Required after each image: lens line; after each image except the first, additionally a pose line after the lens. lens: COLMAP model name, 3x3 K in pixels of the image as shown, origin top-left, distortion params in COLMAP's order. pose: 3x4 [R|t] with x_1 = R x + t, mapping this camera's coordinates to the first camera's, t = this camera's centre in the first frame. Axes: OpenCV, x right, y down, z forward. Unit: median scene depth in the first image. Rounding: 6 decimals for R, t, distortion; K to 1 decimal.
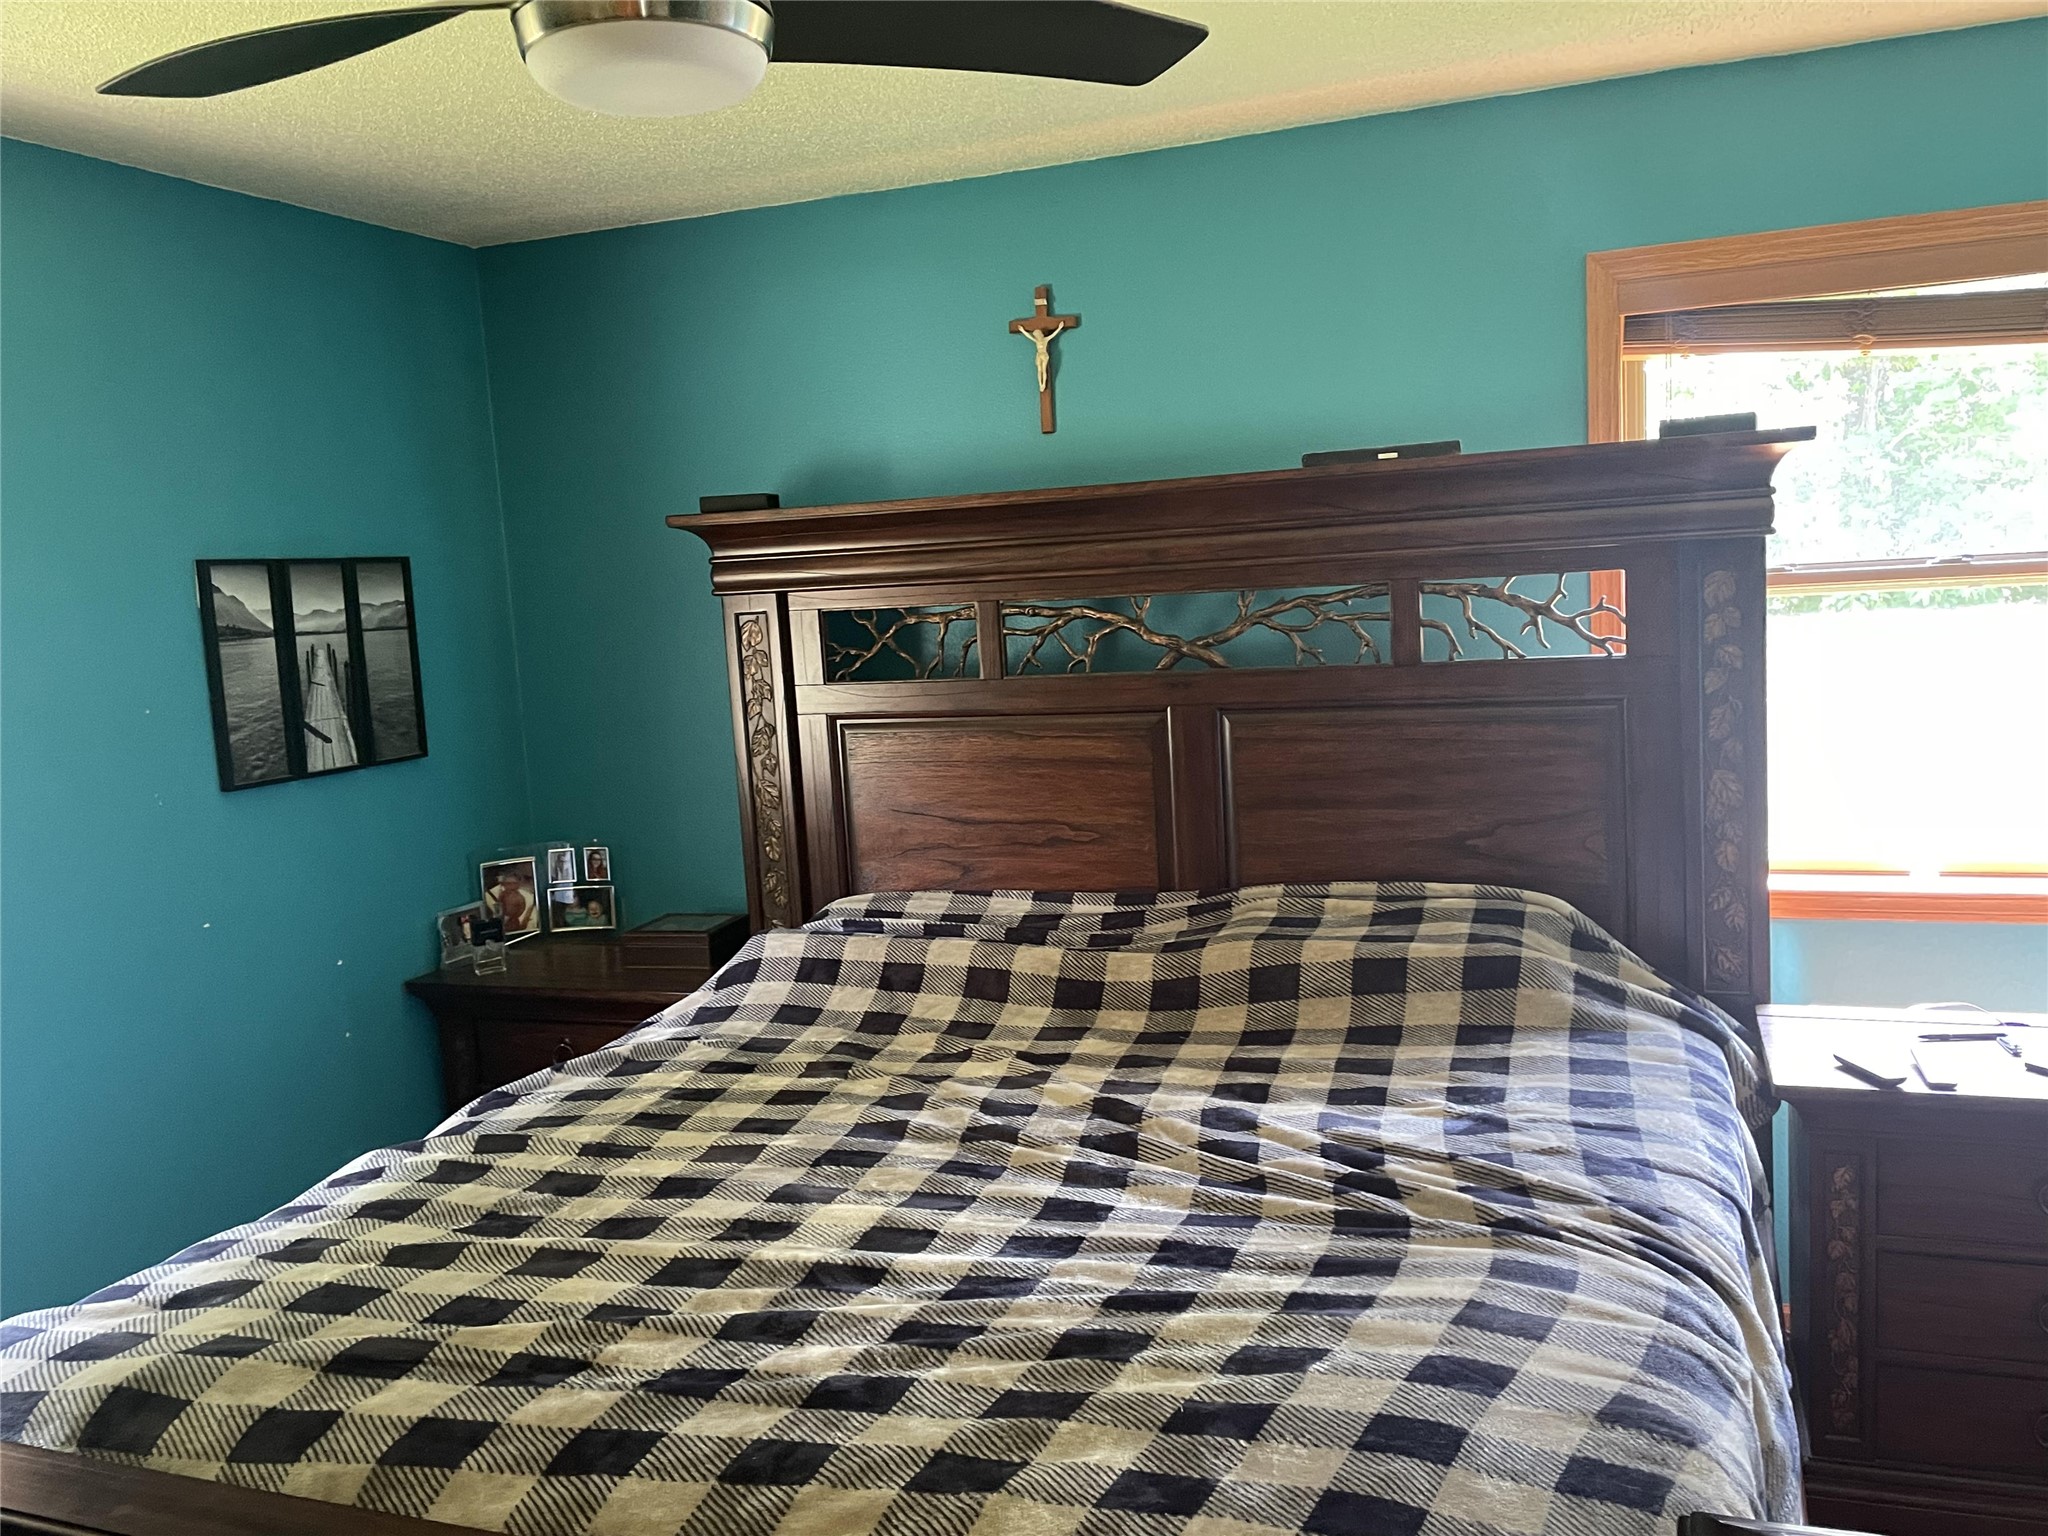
lens RADIAL K [[1669.4, 0, 1024.0], [0, 1669.4, 768.0], [0, 0, 1]] dist [0.097725, -0.128663]
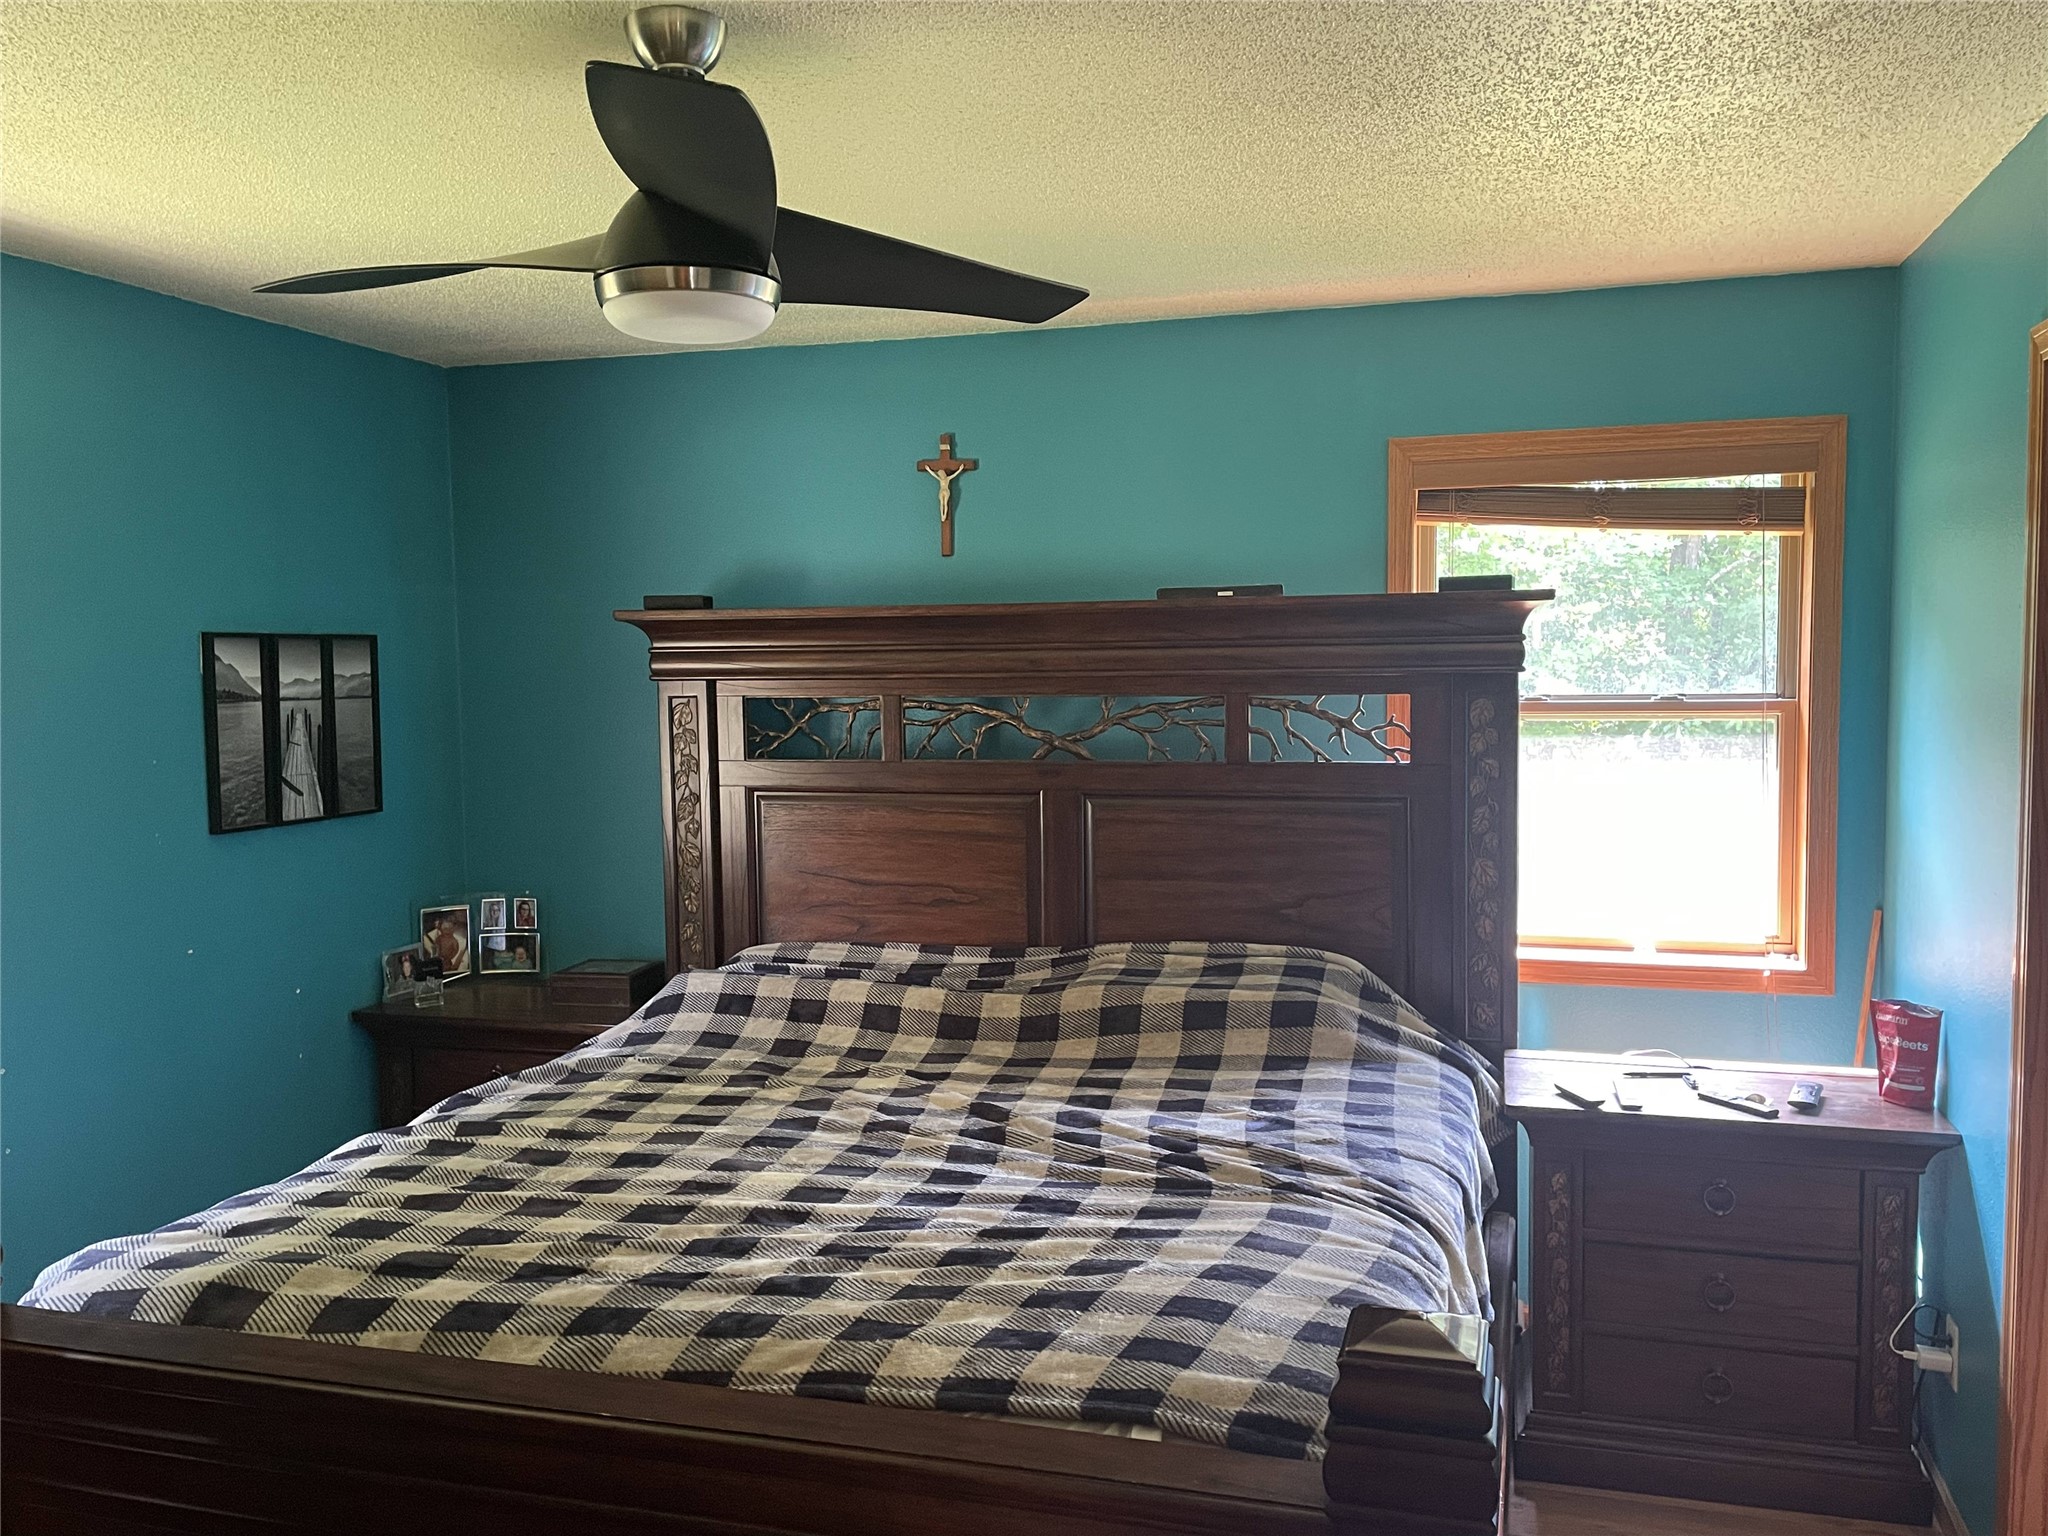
lens RADIAL K [[1669.4, 0, 1024.0], [0, 1669.4, 768.0], [0, 0, 1]] dist [0.097725, -0.128663]
pose [[0.996190, 0.039172, 0.077920, -0.021762], [-0.034928, 0.997870, -0.055102, 0.015416], [-0.079912, 0.052170, 0.995436, -0.212195]]
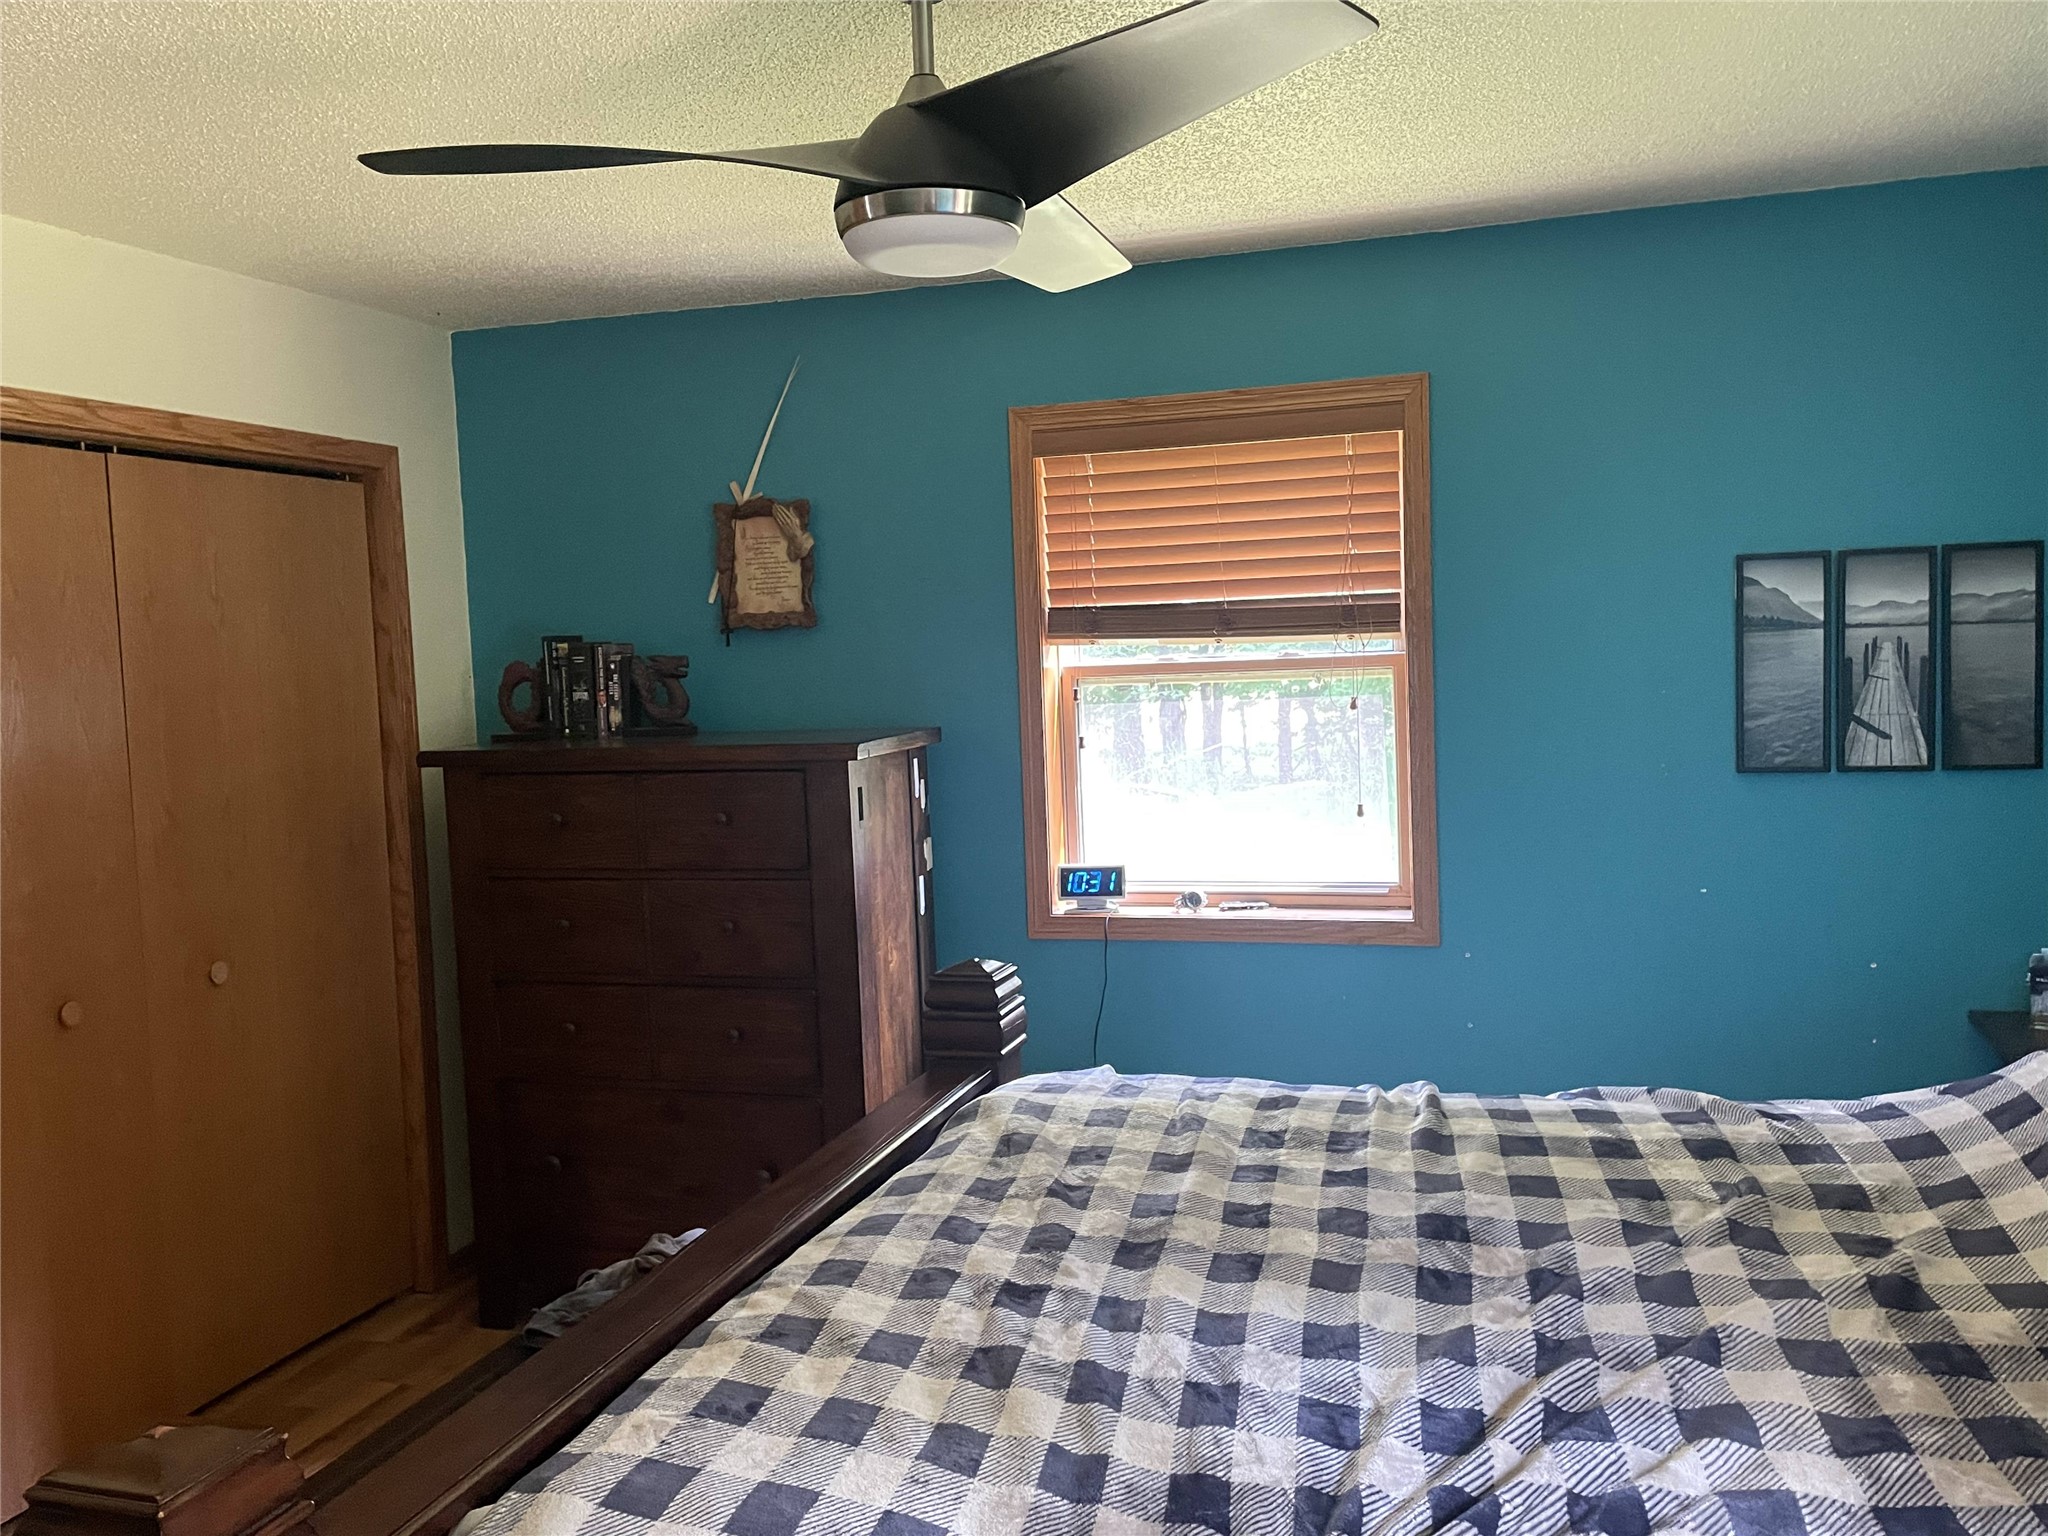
lens RADIAL K [[1647.1, 0, 1024.0], [0, 1647.1, 768.0], [0, 0, 1]] dist [-0.001767, -0.001432]
pose [[0.071287, 0.128901, -0.989092, 0.609470], [-0.083308, 0.988919, 0.122874, -0.091763], [0.993971, 0.073640, 0.081236, 0.548273]]
